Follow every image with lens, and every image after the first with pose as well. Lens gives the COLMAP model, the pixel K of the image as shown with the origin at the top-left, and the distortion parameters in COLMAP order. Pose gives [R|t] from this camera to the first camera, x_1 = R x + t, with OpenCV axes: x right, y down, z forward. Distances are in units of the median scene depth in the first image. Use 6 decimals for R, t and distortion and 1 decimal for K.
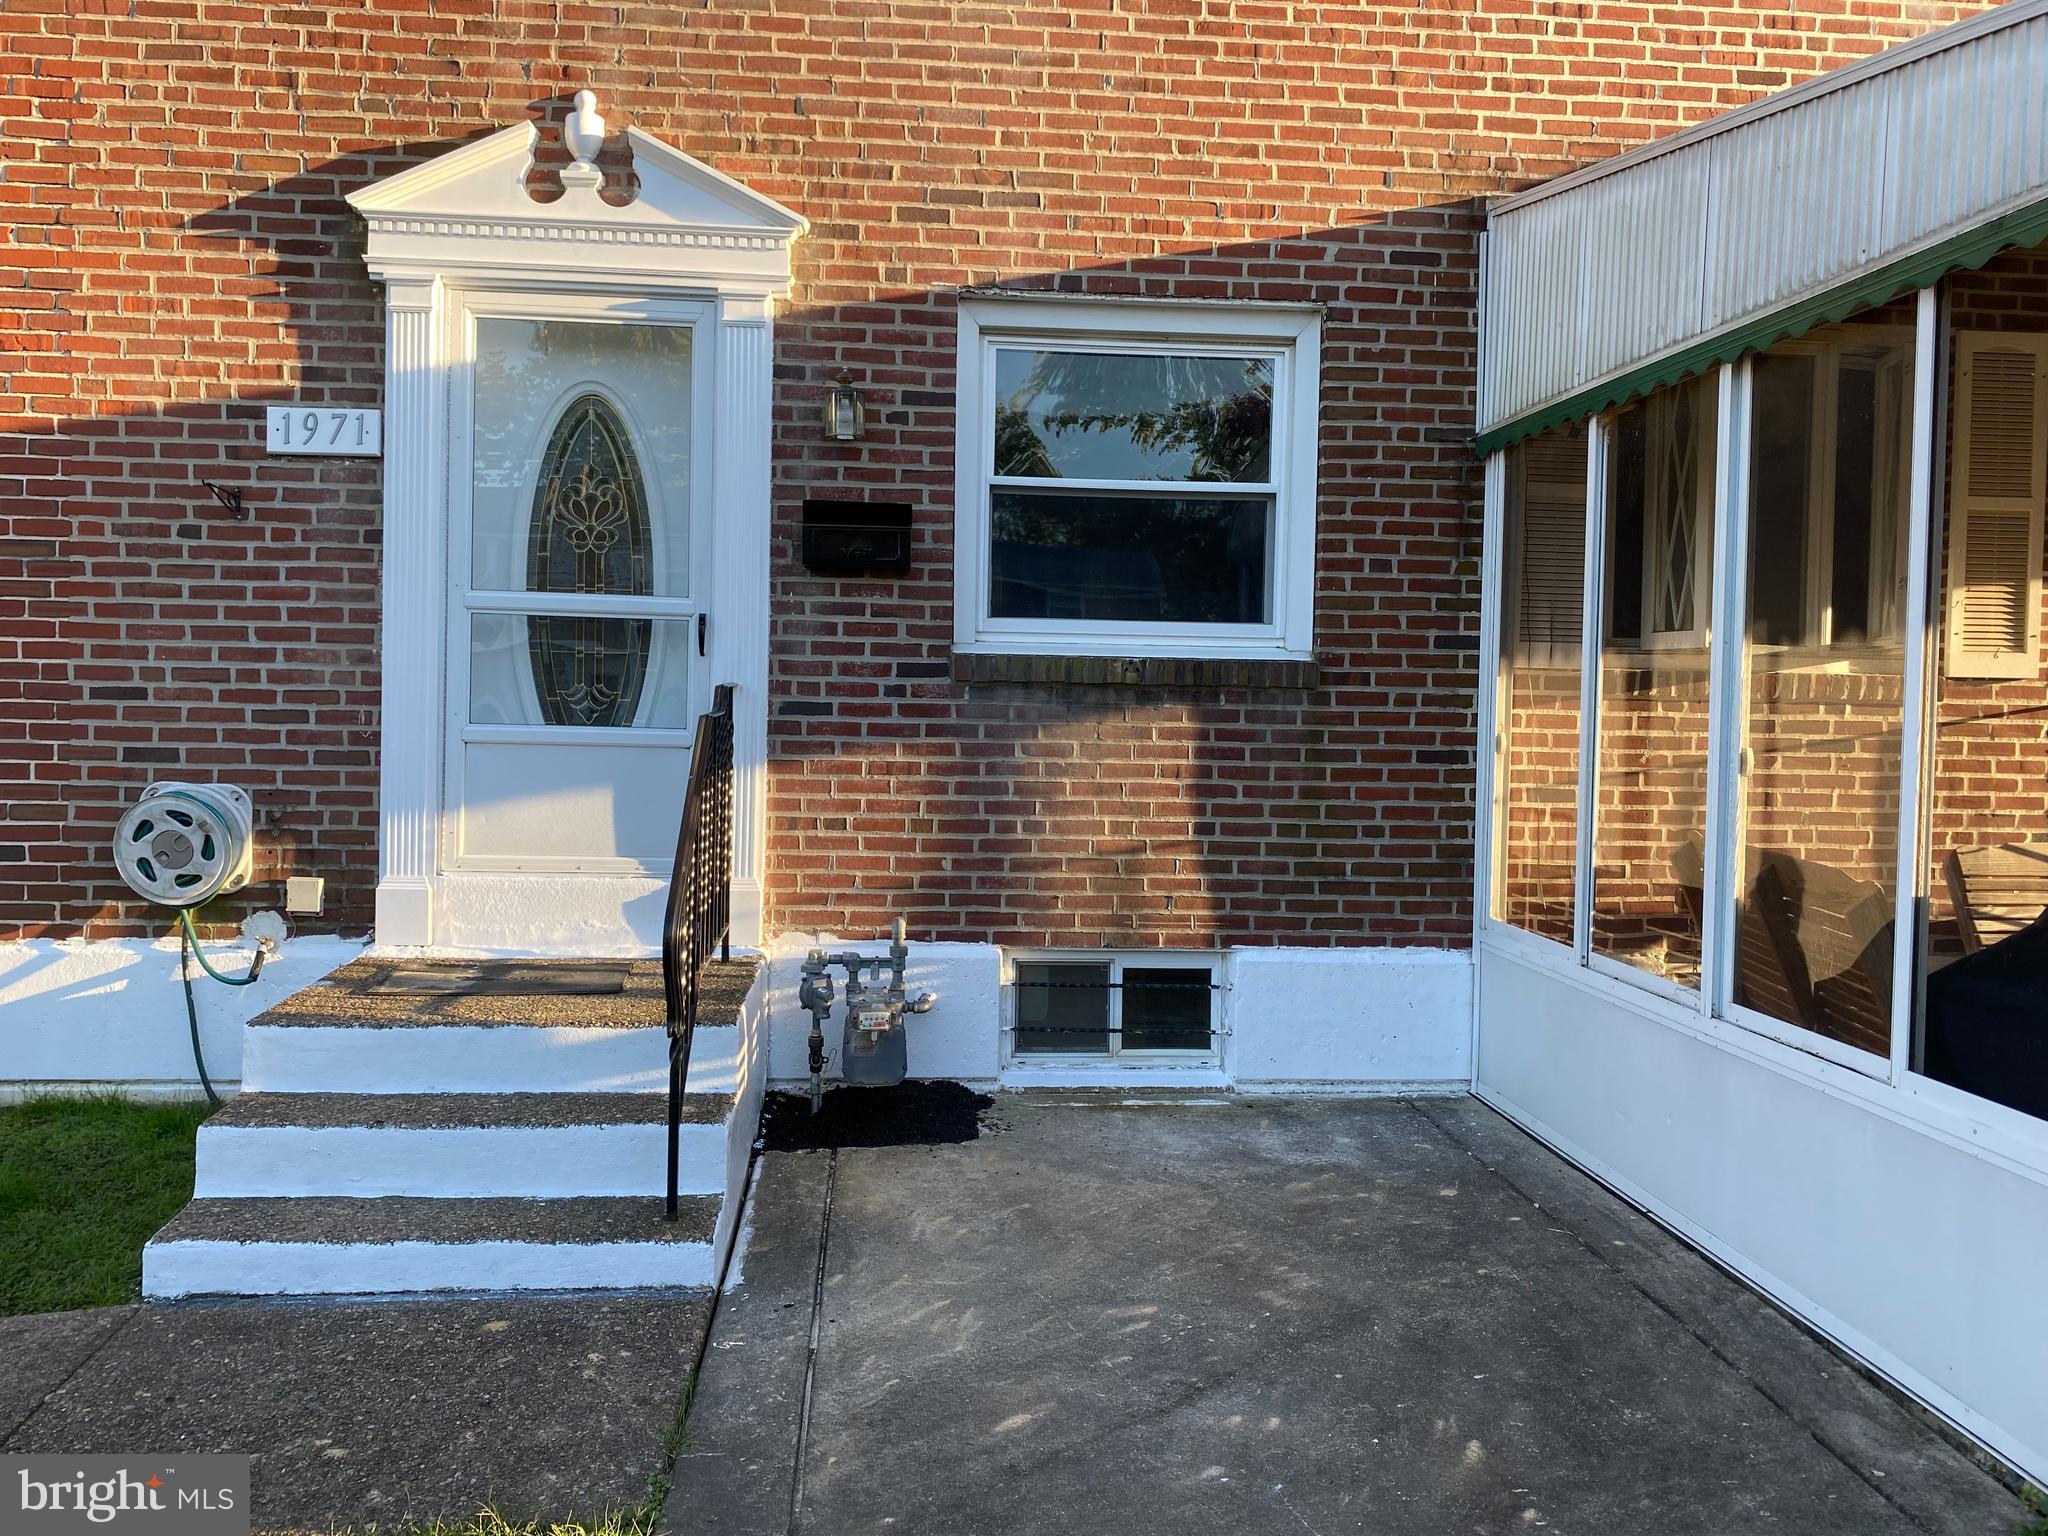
lens RADIAL K [[1561.9, 0, 988.1], [0, 1561.9, 768.9], [0, 0, 1]] dist [0.038642, -0.047030]
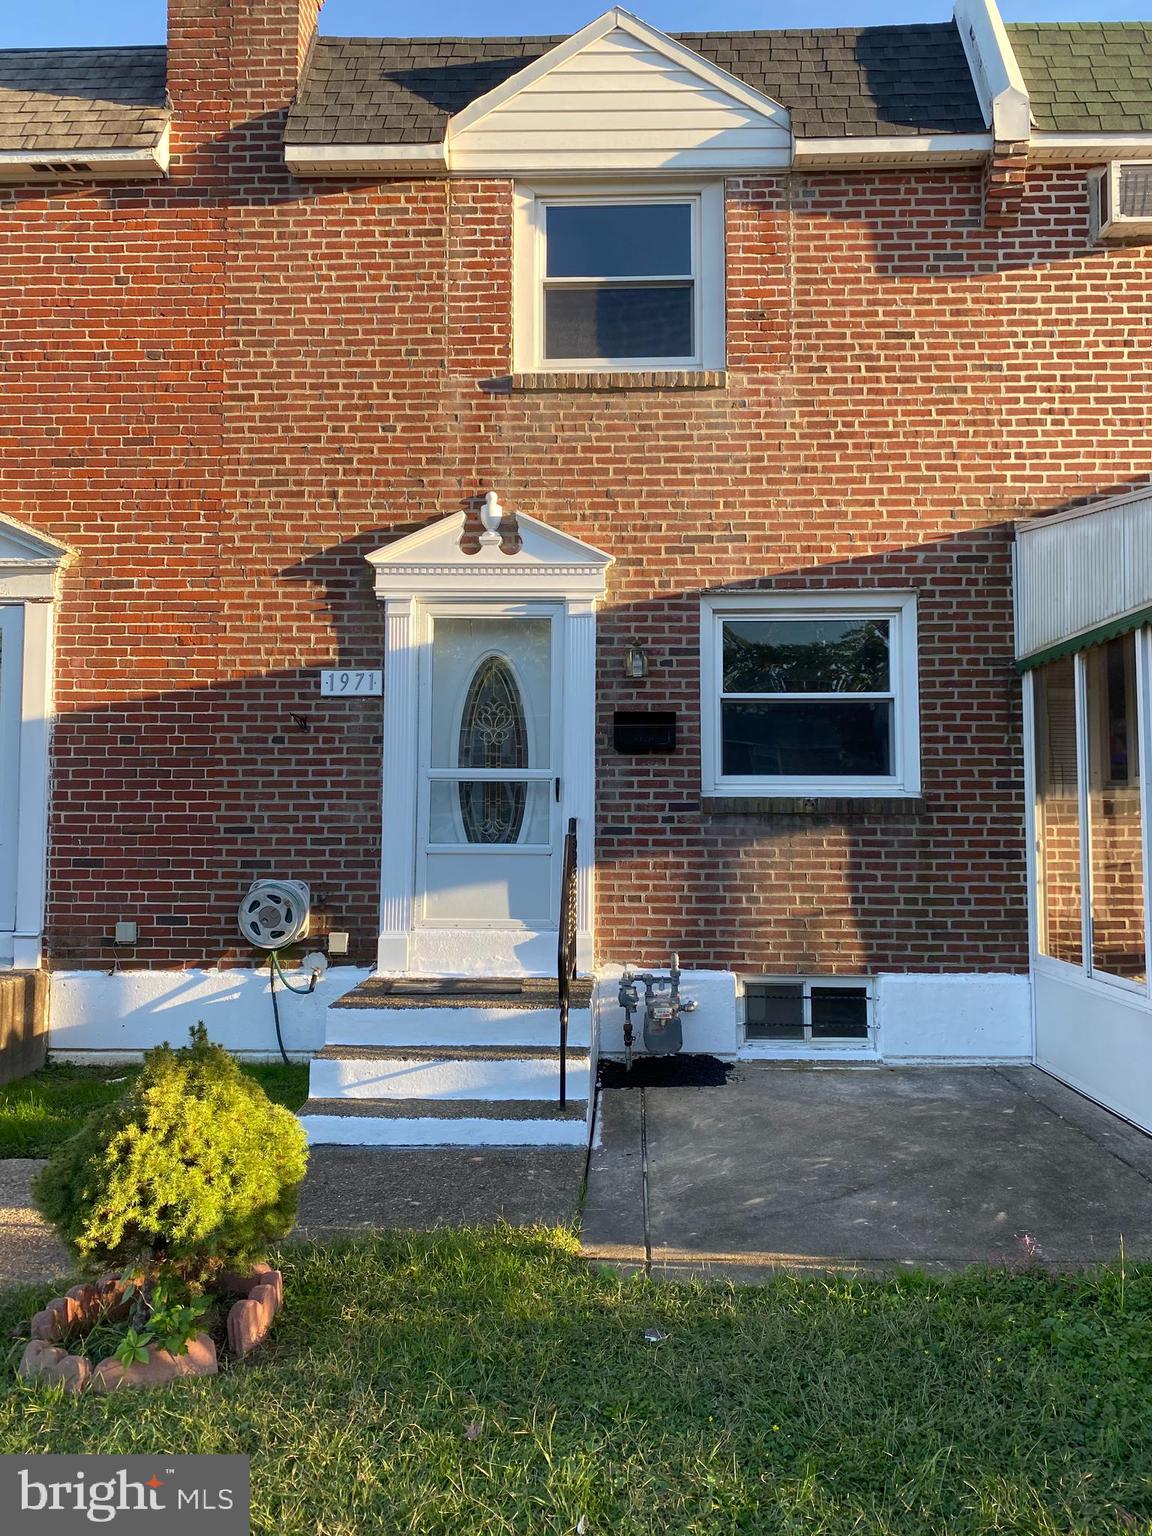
lens RADIAL K [[1171.4, 0, 588.2], [0, 1171.4, 755.7], [0, 0, 1]] dist [0.038642, -0.047030]
pose [[0.994469, -0.024631, -0.102099, -0.015530], [0.013607, 0.994135, -0.107289, 0.016517], [0.104143, 0.105306, 0.988972, -0.292148]]
